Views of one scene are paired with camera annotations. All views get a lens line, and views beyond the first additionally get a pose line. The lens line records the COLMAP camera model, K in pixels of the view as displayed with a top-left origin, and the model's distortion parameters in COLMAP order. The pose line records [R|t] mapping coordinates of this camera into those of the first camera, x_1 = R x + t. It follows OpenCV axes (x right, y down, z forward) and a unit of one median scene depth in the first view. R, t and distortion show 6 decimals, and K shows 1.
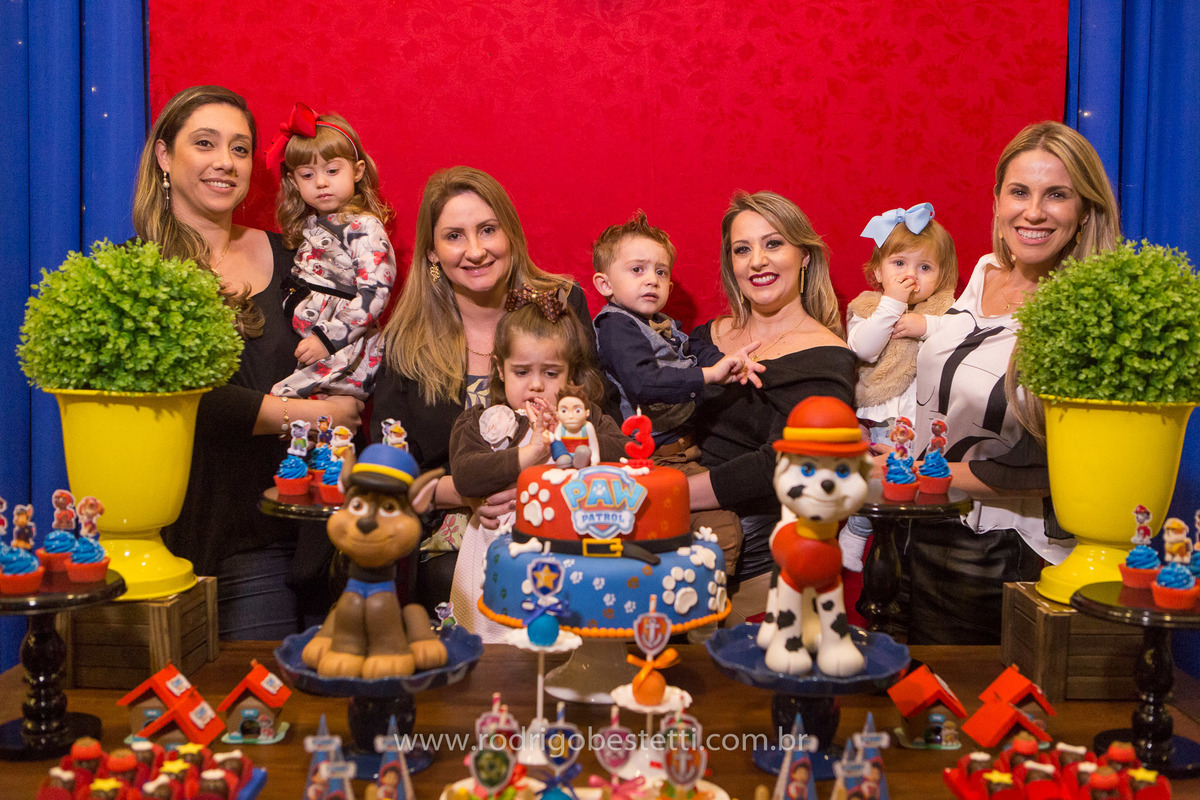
lens RADIAL K [[1222.0, 0, 601.7], [0, 1222.0, 395.9], [0, 0, 1]] dist [-0.043214, 0.000000]
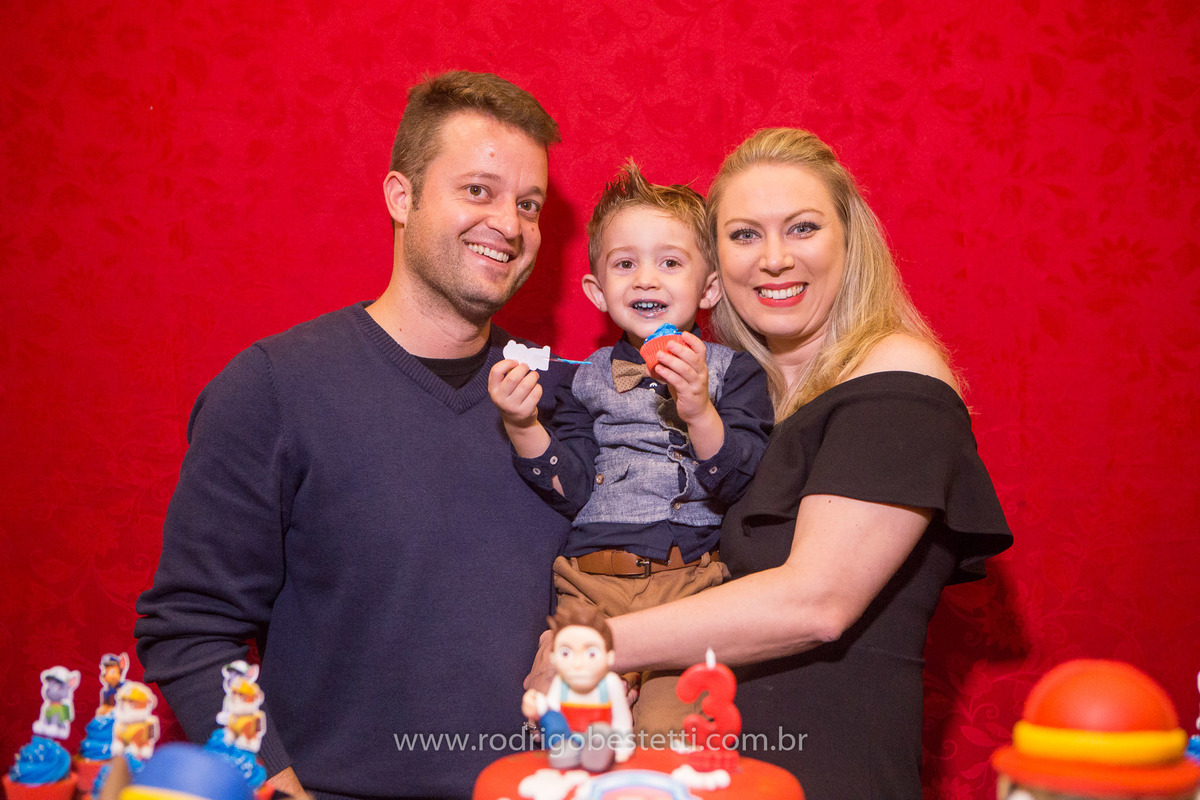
lens RADIAL K [[1779.2, 0, 600.6], [0, 1779.2, 399.0], [0, 0, 1]] dist [0.084197, 0.000000]
pose [[0.999689, 0.009154, -0.023196, 0.001014], [-0.011082, 0.996370, -0.084406, -0.033569], [0.022339, 0.084636, 0.996161, 0.235870]]
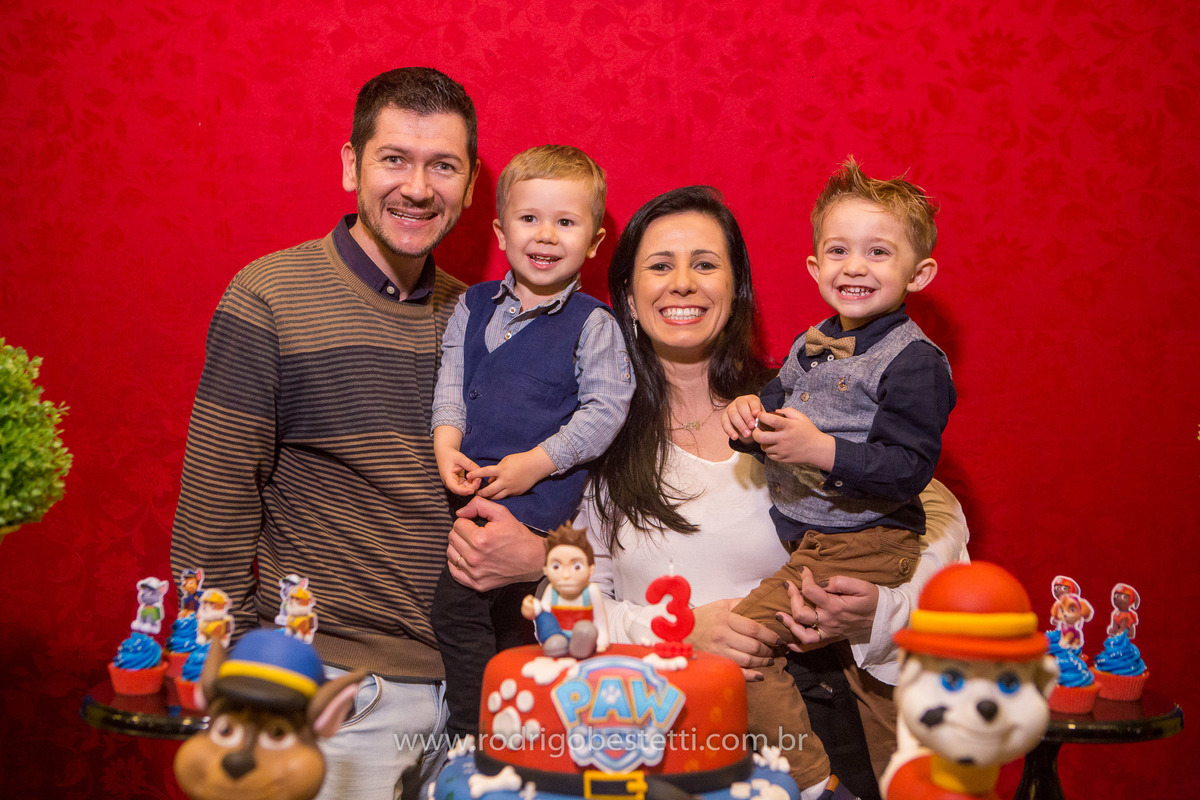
lens RADIAL K [[1567.9, 0, 604.4], [0, 1567.9, 393.2], [0, 0, 1]] dist [0.027154, 0.000000]
pose [[0.999922, 0.010557, 0.006658, -0.011988], [-0.010049, 0.997344, -0.072135, -0.021230], [-0.007402, 0.072063, 0.997373, 0.154477]]
